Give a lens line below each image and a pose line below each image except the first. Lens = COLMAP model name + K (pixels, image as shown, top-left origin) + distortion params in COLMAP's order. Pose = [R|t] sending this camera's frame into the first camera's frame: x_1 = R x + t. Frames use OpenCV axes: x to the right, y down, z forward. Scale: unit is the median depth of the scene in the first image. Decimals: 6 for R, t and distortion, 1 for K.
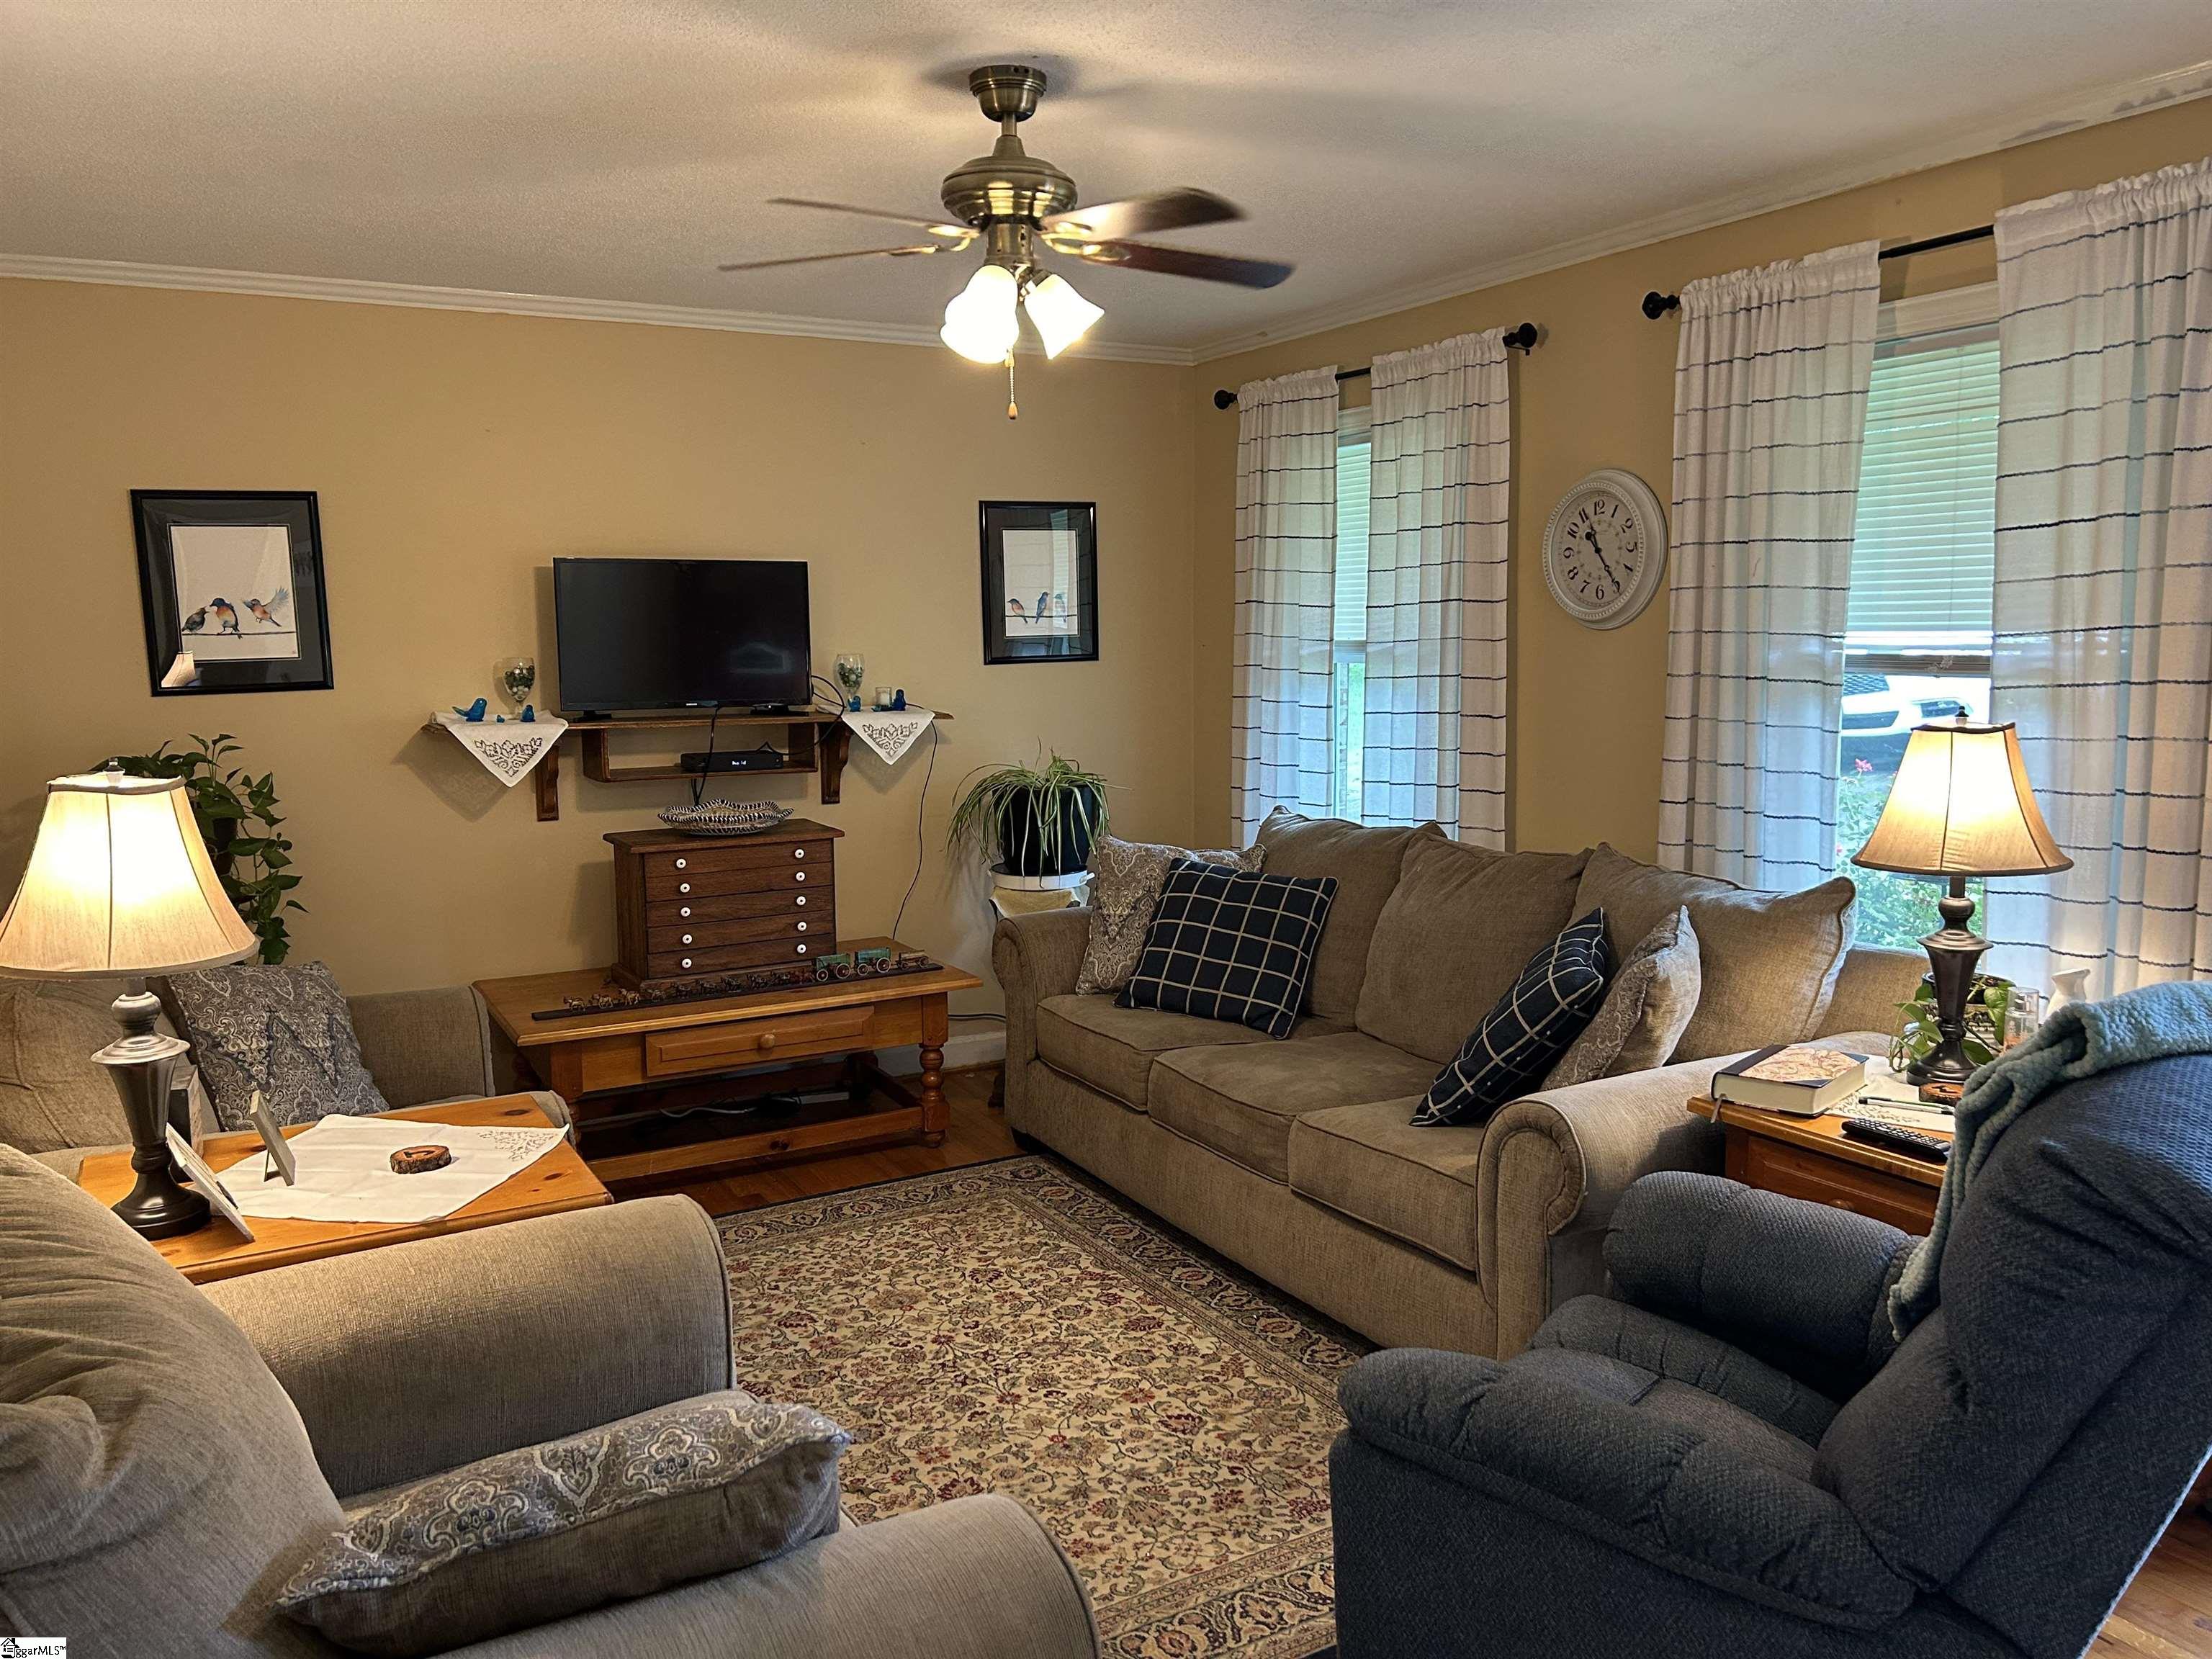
lens RADIAL K [[1669.6, 0, 1096.5], [0, 1669.6, 823.1], [0, 0, 1]] dist [0.081145, -0.102067]
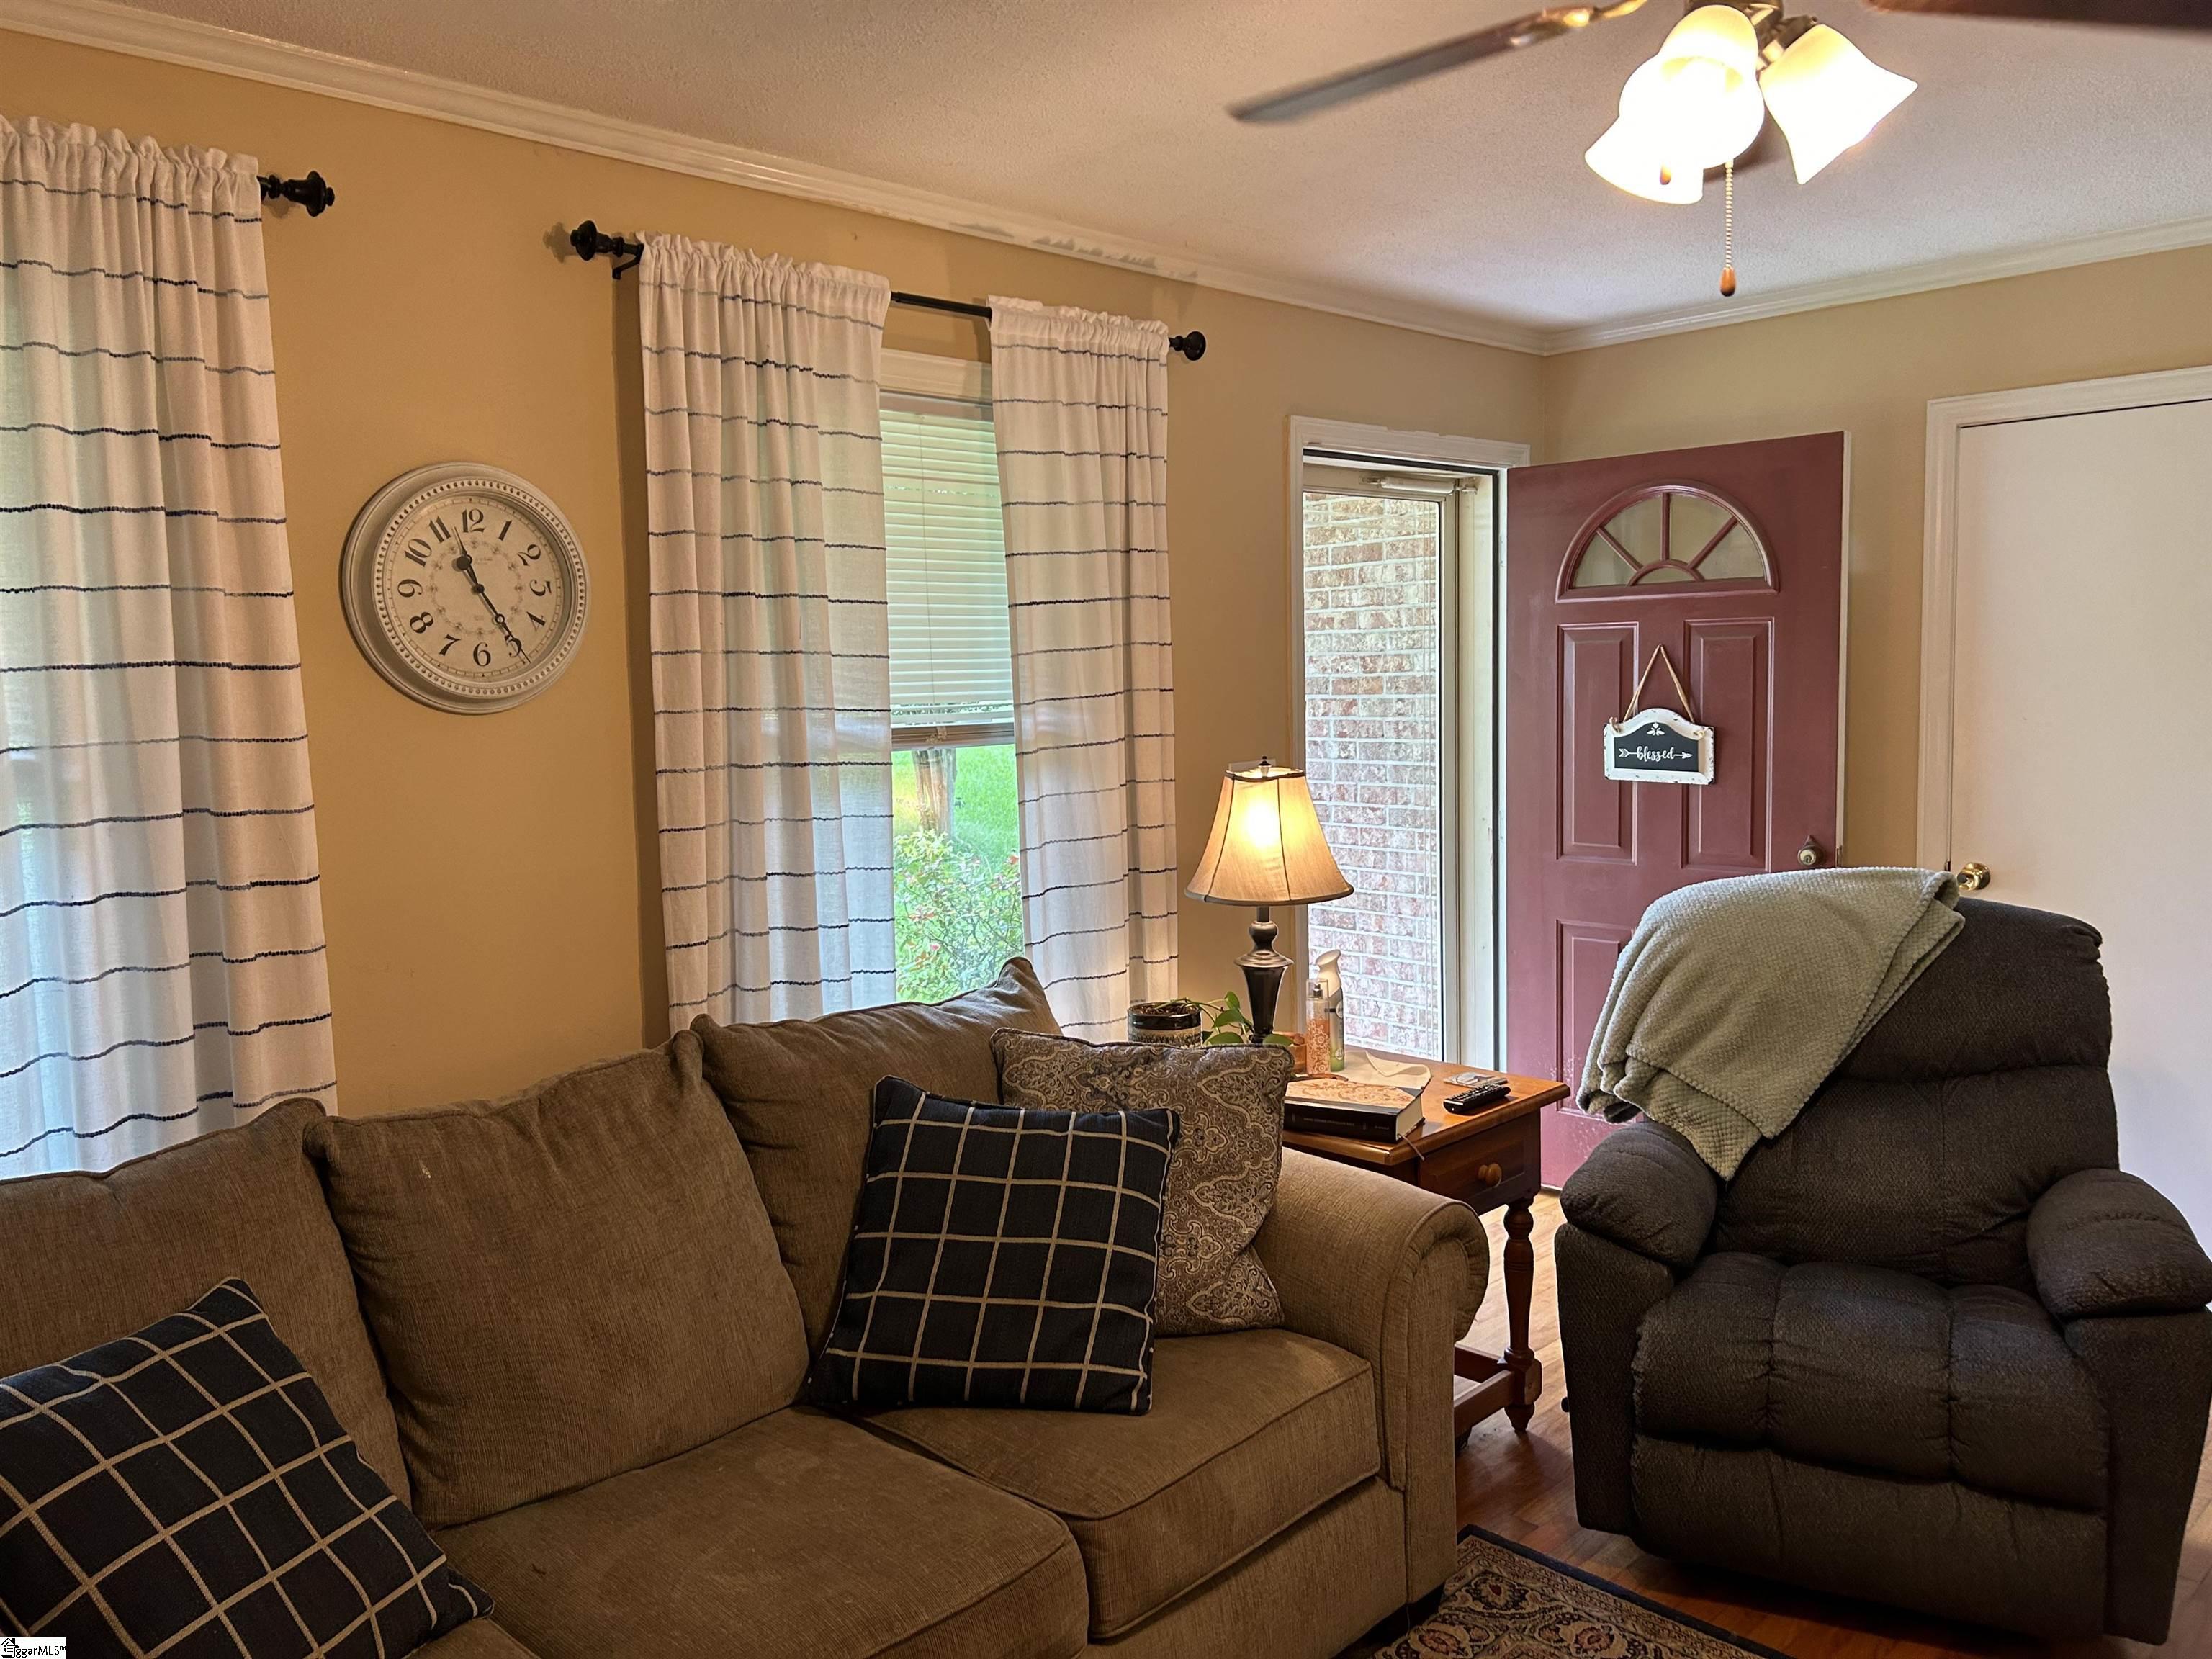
lens RADIAL K [[1647.6, 0, 1077.4], [0, 1647.6, 846.4], [0, 0, 1]] dist [0.060675, -0.059258]
pose [[-0.267940, -0.108226, 0.957338, -0.406949], [0.121928, 0.981872, 0.145125, -0.141663], [-0.955689, 0.155611, -0.249887, 1.041330]]
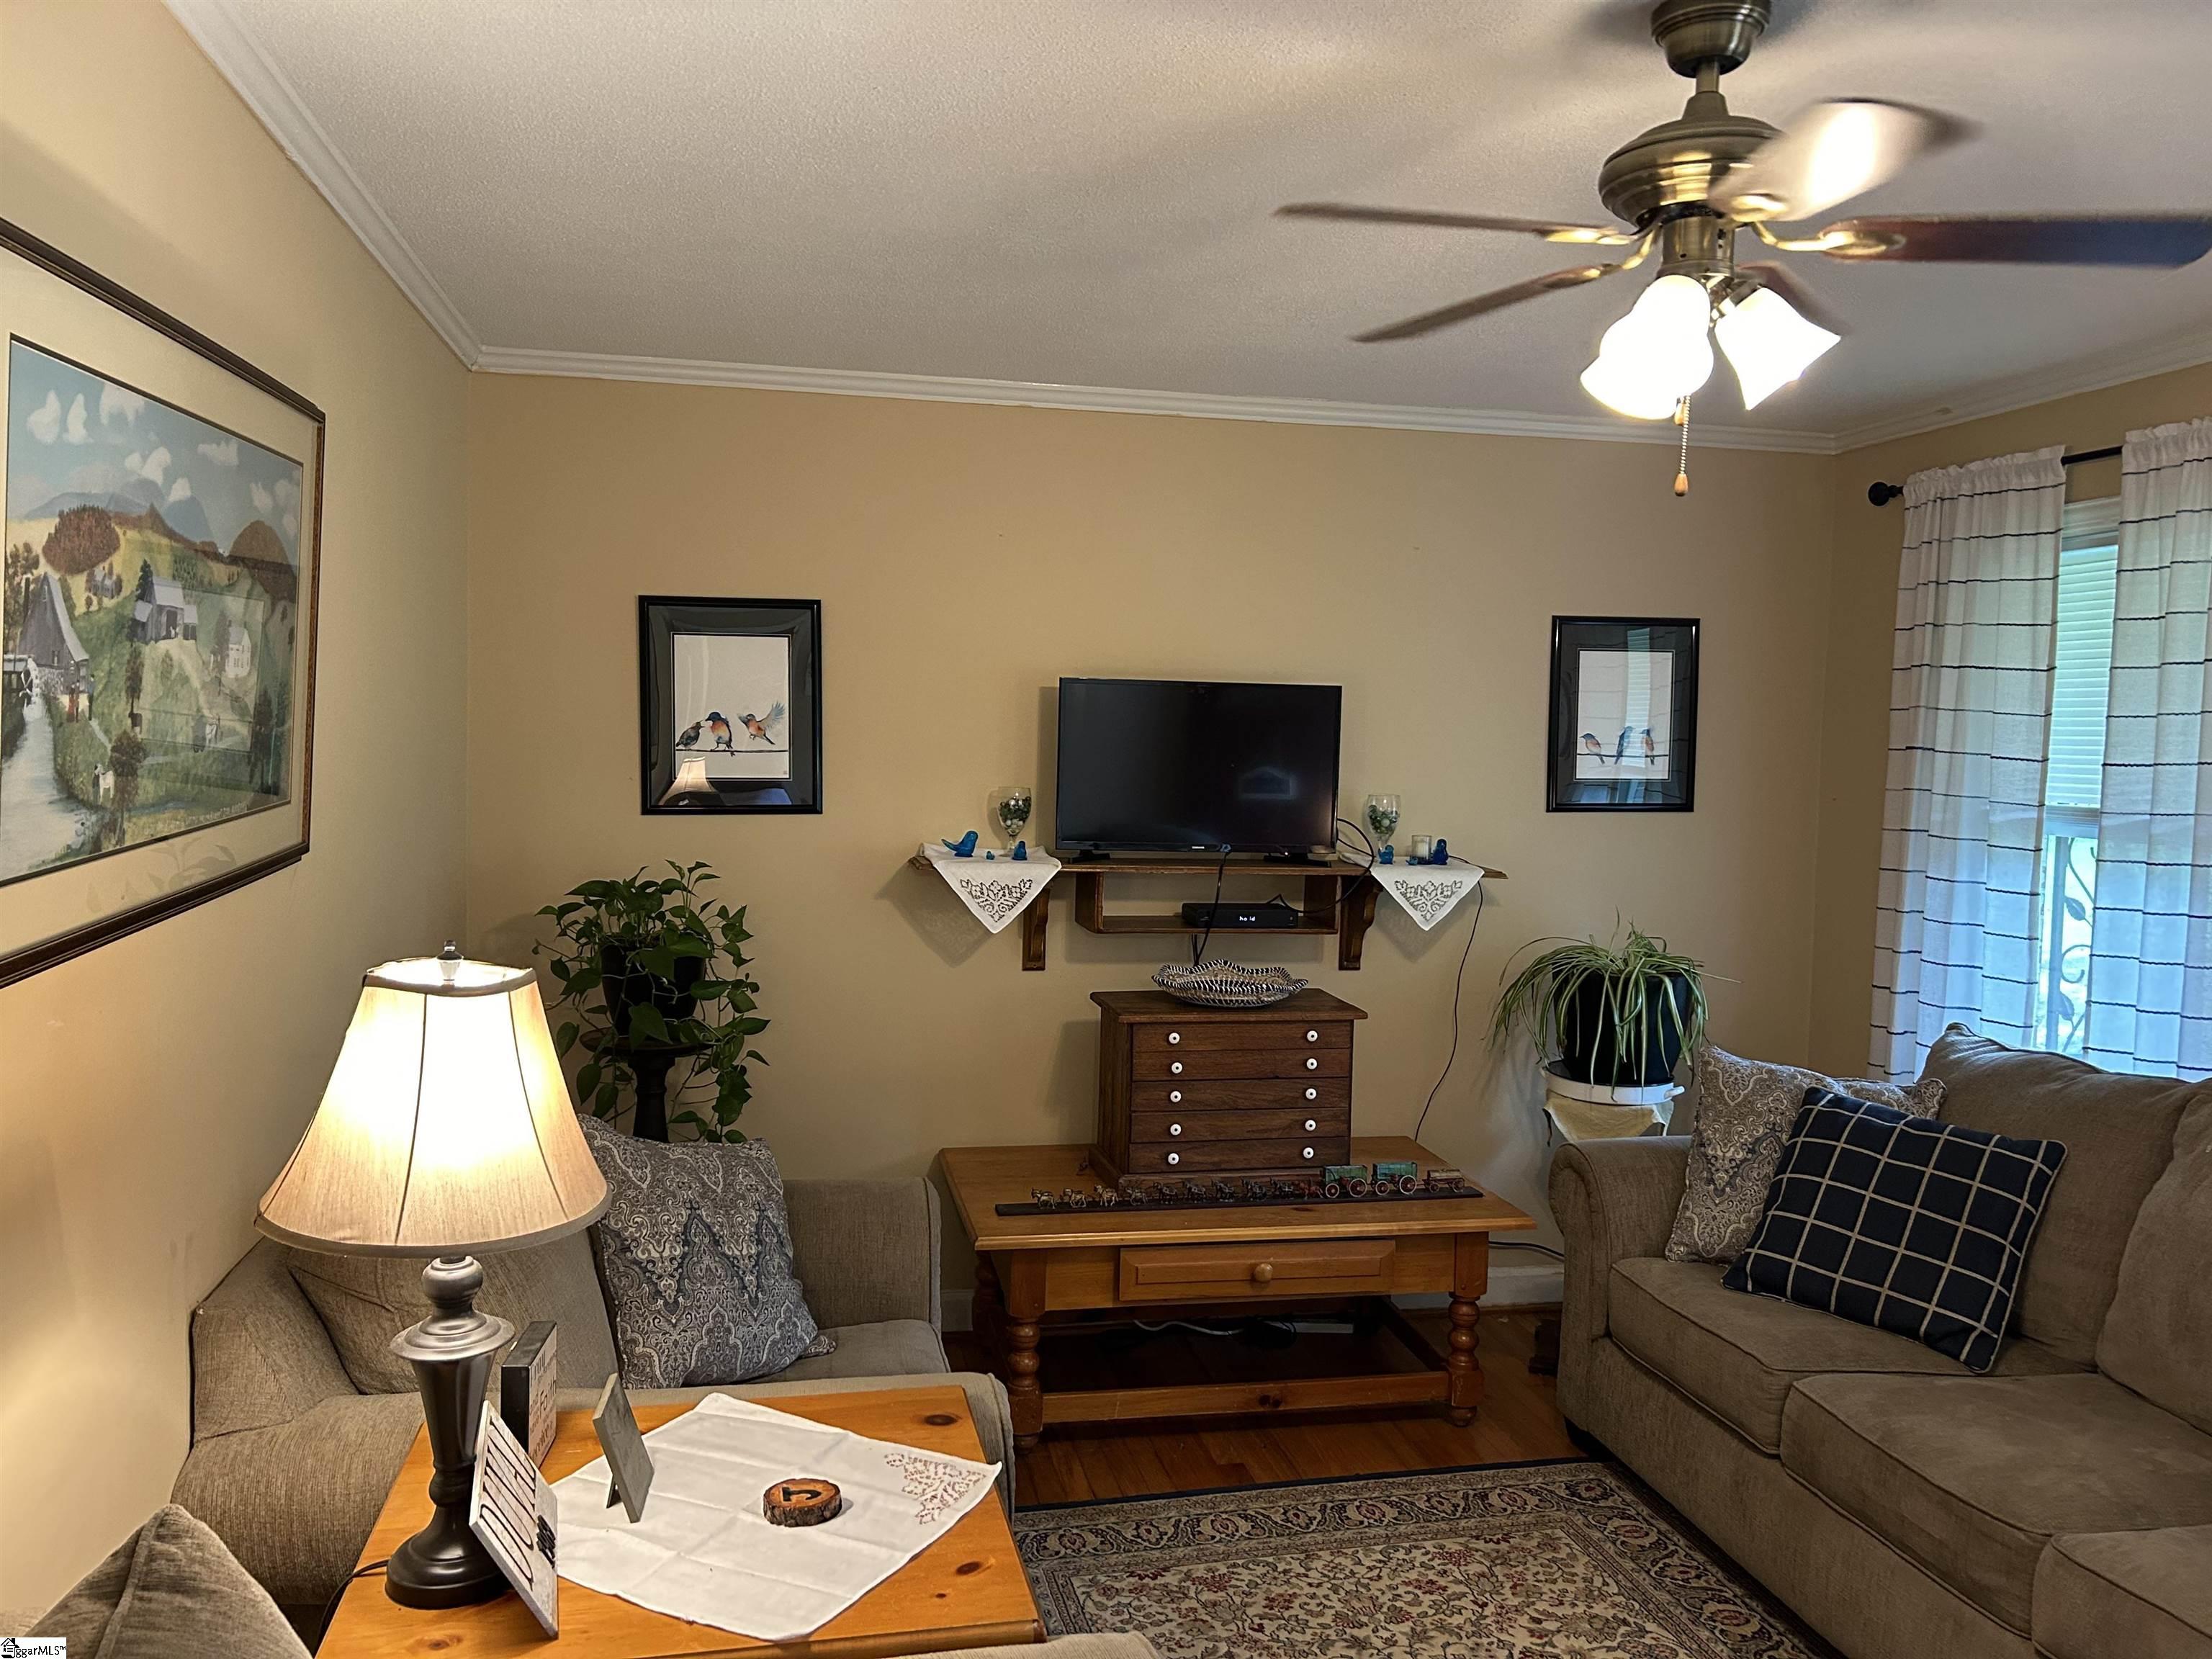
lens RADIAL K [[1624.5, 0, 1106.0], [0, 1624.5, 829.5], [0, 0, 1]] dist [0.105849, -0.107968]
pose [[0.956845, 0.052123, -0.285887, -0.057026], [-0.070017, 0.996152, -0.052723, -0.038306], [0.282039, 0.070465, 0.956812, 0.218958]]
